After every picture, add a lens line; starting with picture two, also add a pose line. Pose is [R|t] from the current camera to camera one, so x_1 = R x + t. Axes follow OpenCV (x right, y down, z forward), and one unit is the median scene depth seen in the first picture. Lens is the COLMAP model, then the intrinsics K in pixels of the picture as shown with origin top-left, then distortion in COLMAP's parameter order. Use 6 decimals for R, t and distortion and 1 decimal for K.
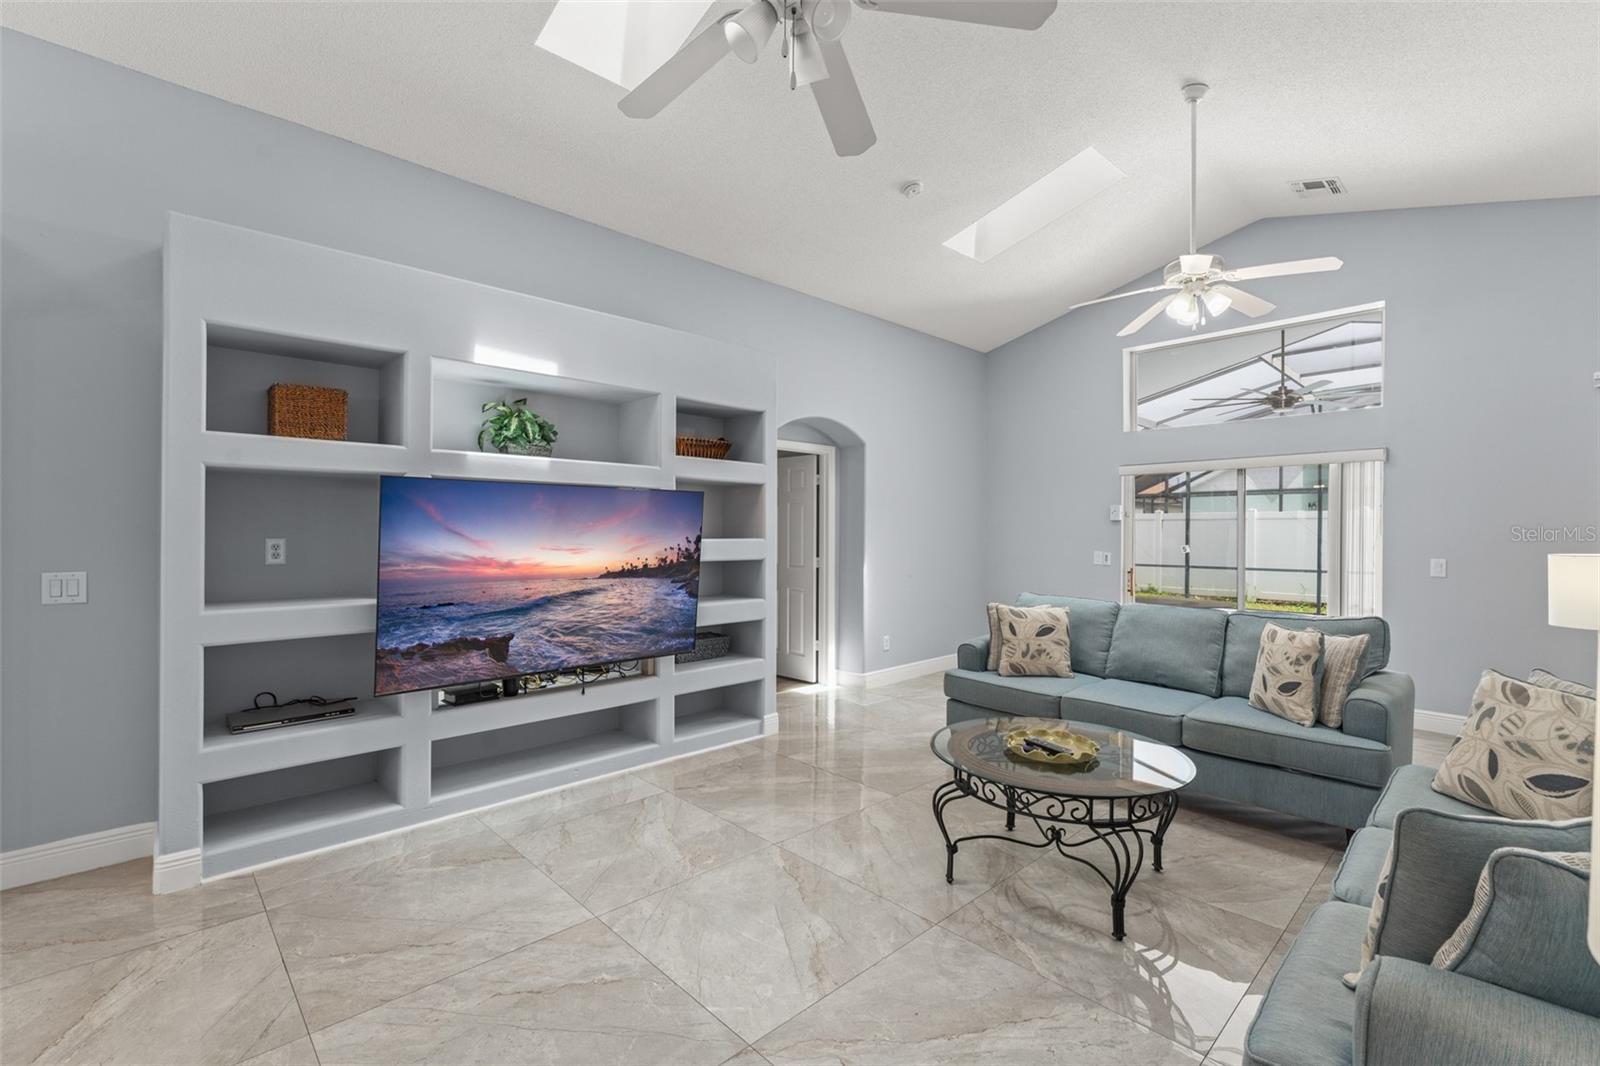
lens RADIAL K [[703.2, 0, 803.0], [0, 703.2, 529.5], [0, 0, 1]] dist [-0.002339, -0.000360]
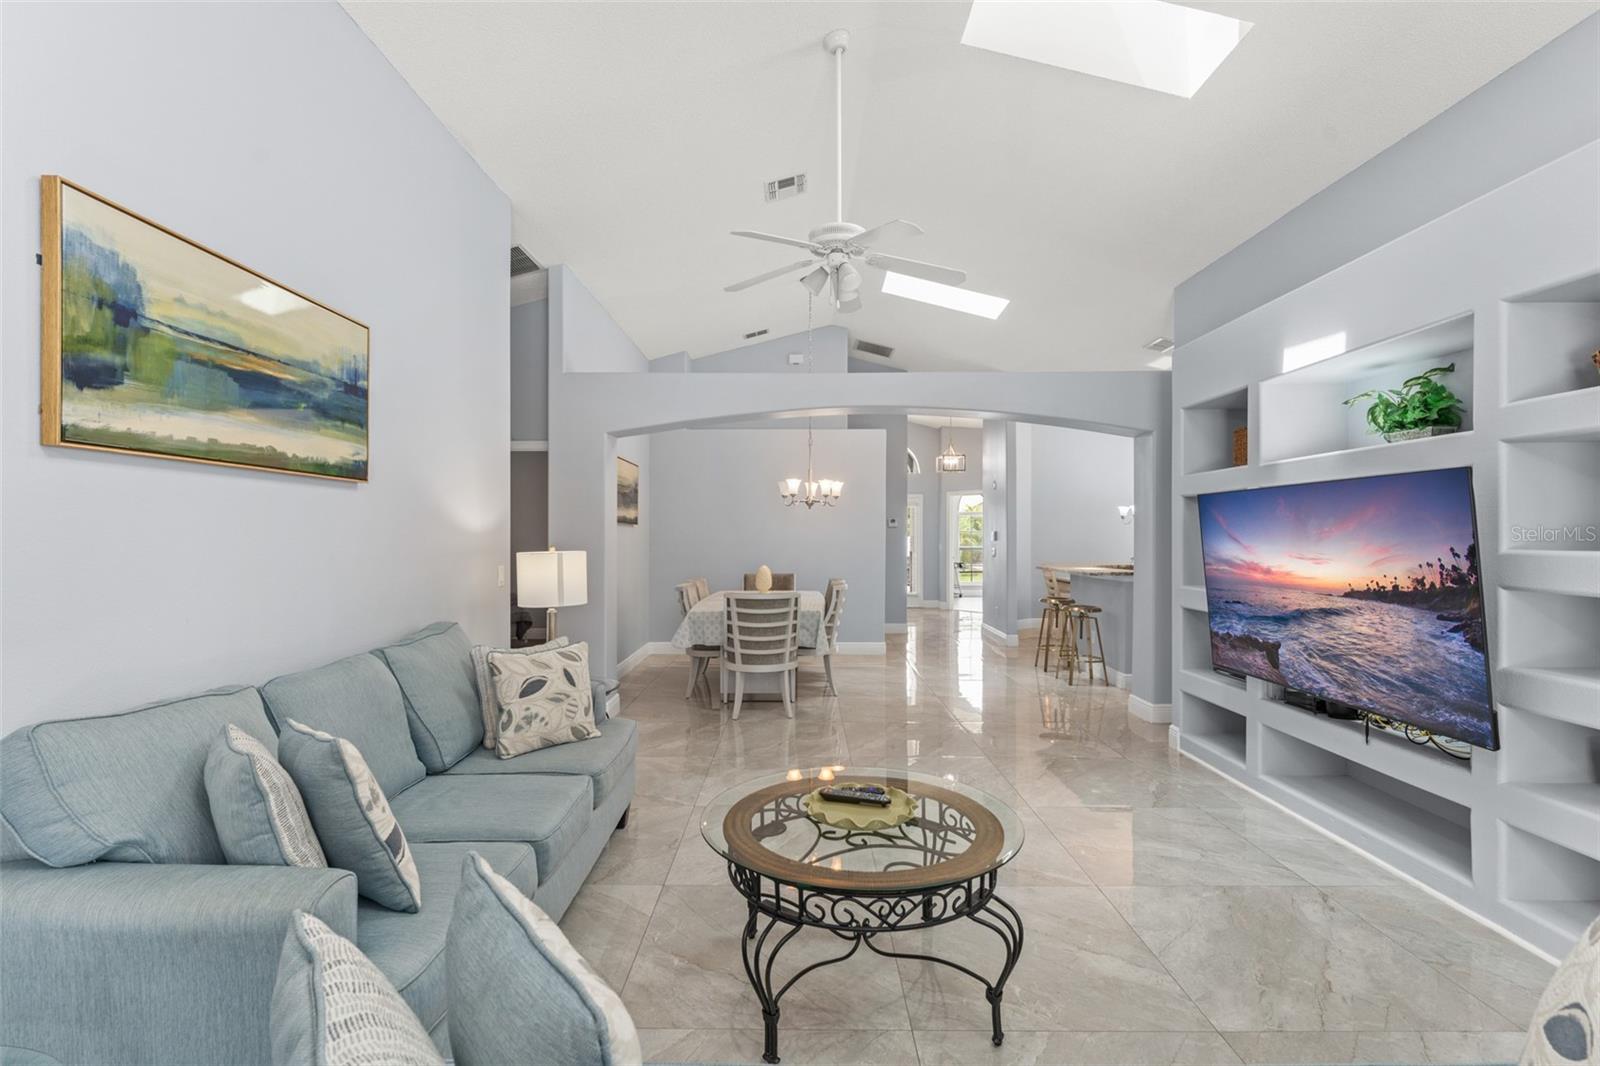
lens RADIAL K [[777.8, 0, 800.0], [0, 777.8, 533.0], [0, 0, 1]] dist [-0.001358, -0.000112]
pose [[-0.642373, -0.005687, -0.766371, 0.811738], [-0.001731, 0.999981, -0.005970, 0.003700], [0.766390, -0.002509, -0.642371, 1.137748]]
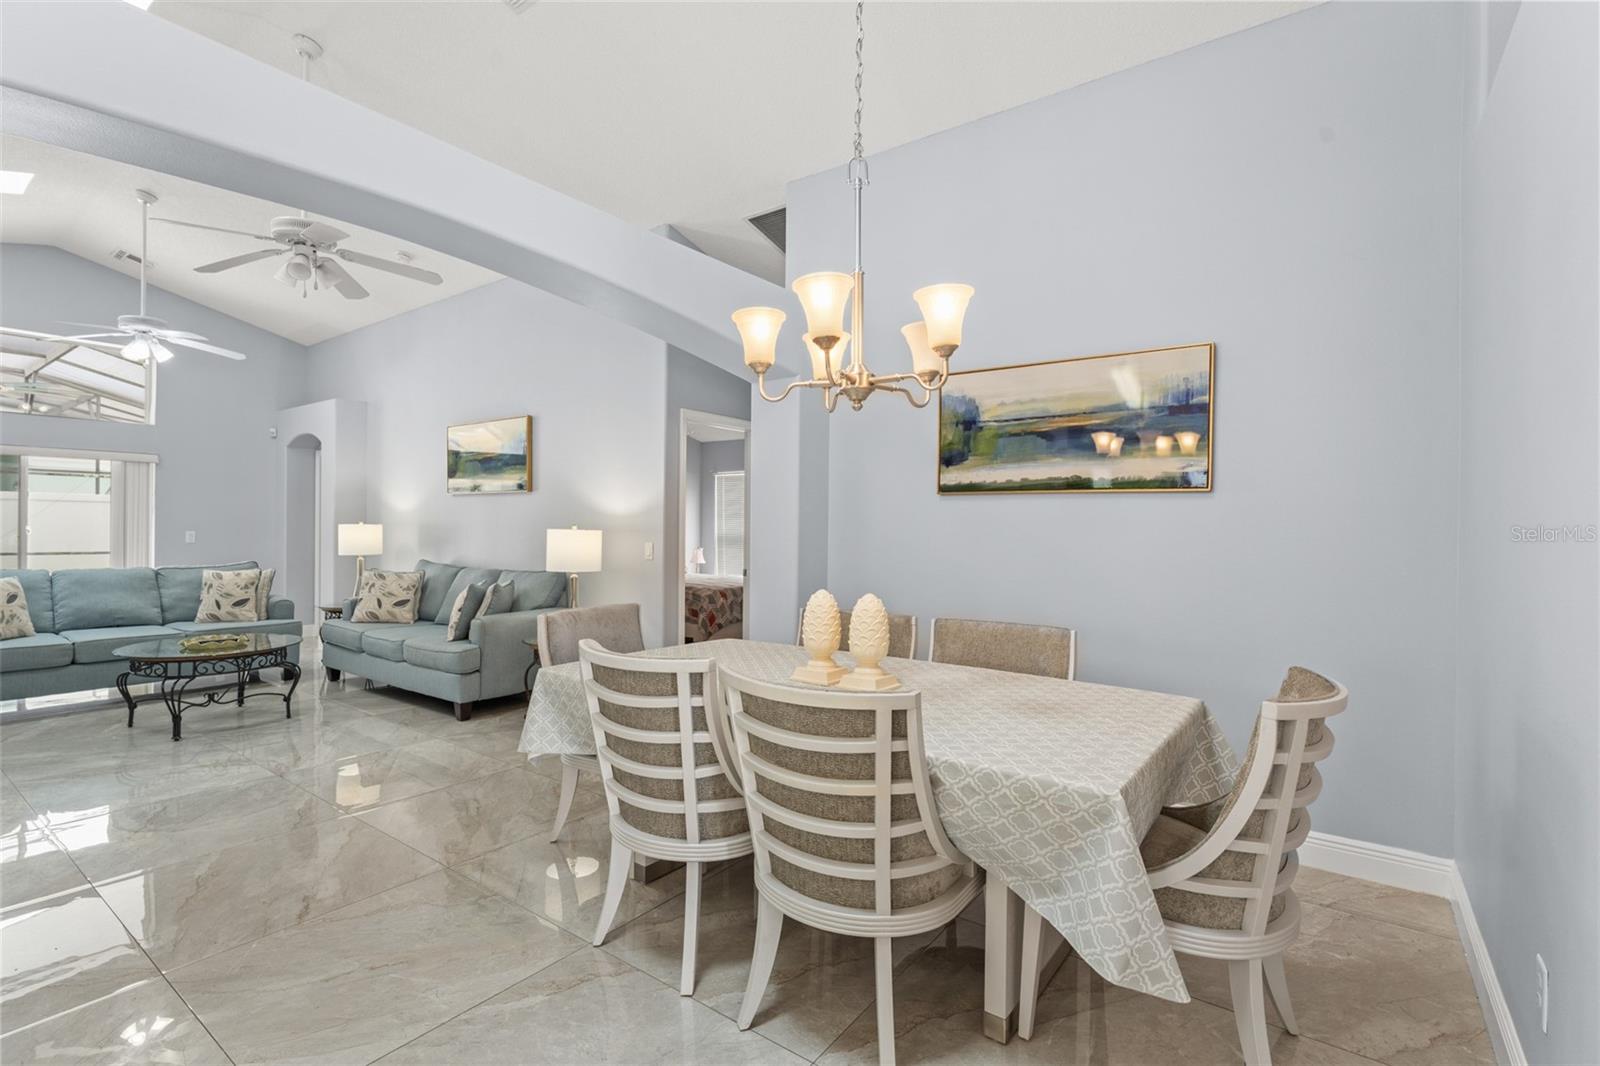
lens RADIAL K [[730.6, 0, 791.8], [0, 730.6, 533.3], [0, 0, 1]] dist [-0.002486, 0.000715]
pose [[-0.171094, -0.015438, 0.985134, -1.212625], [-0.013470, 0.999820, 0.013329, 0.010483], [-0.985163, -0.010989, -0.171271, -0.027800]]
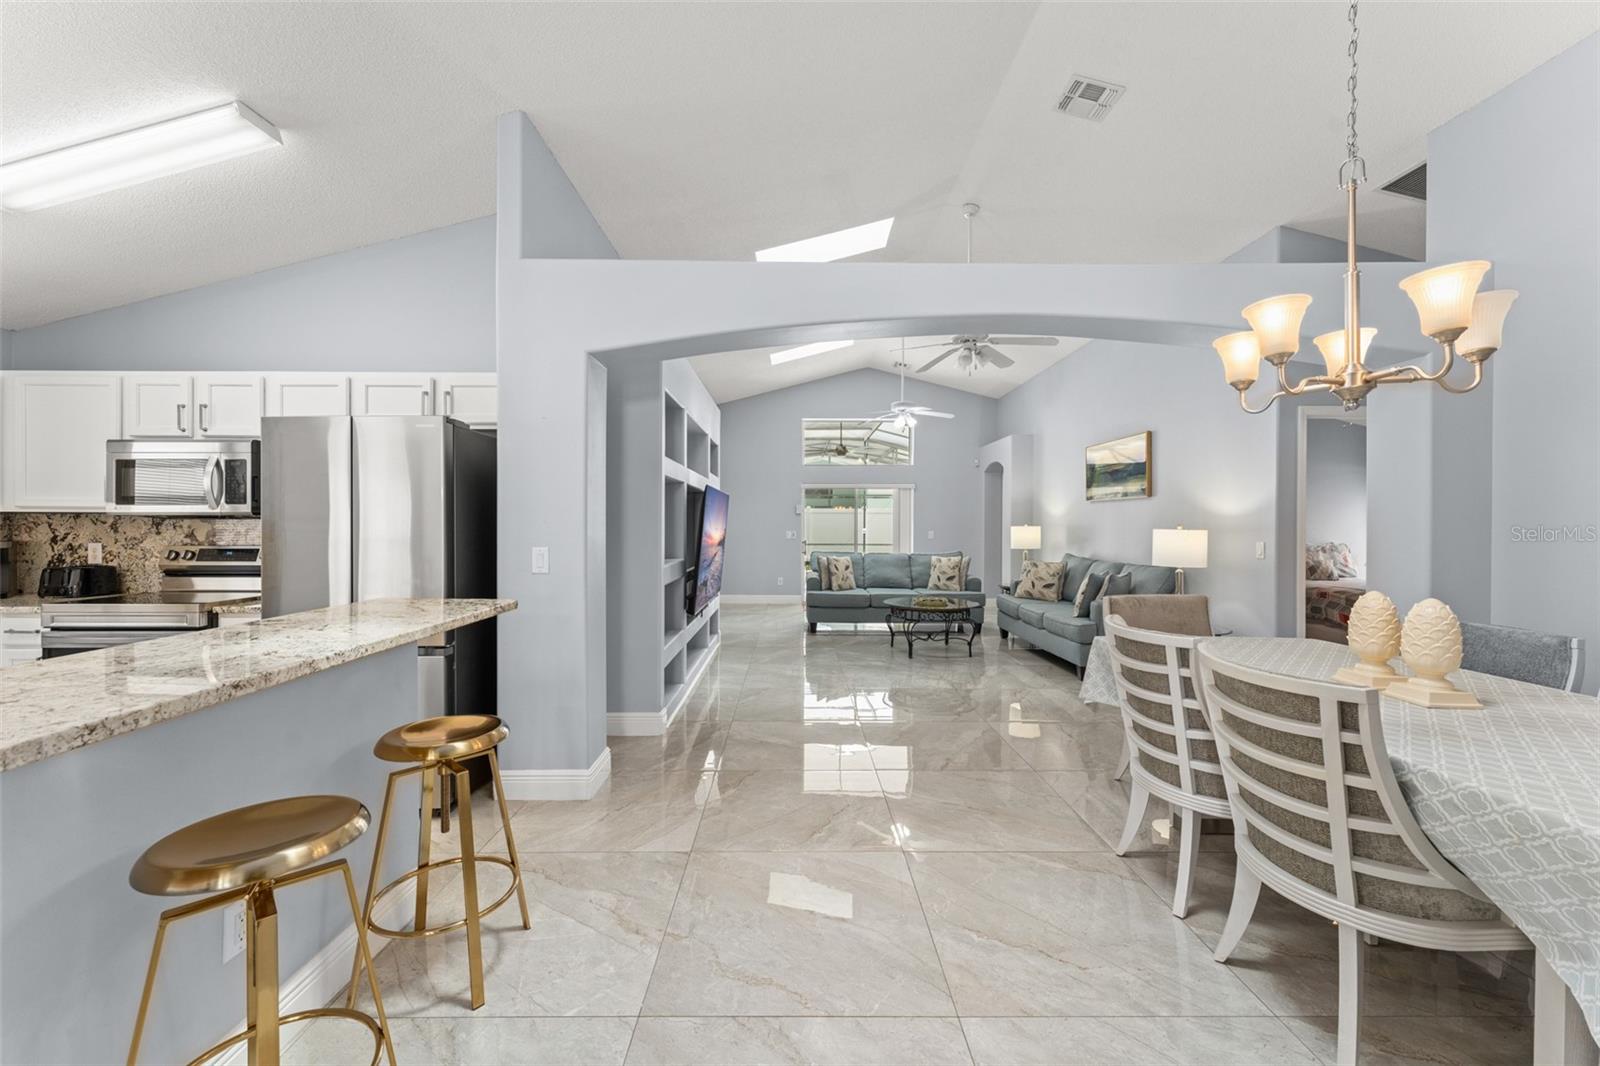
lens RADIAL K [[633.3, 0, 796.7], [0, 633.3, 524.1], [0, 0, 1]] dist [0.000126, 0.000036]
pose [[0.687449, -0.004256, 0.726220, -1.317537], [0.000482, 0.999985, 0.005404, 0.008454], [-0.726232, -0.003365, 0.687441, -0.195499]]
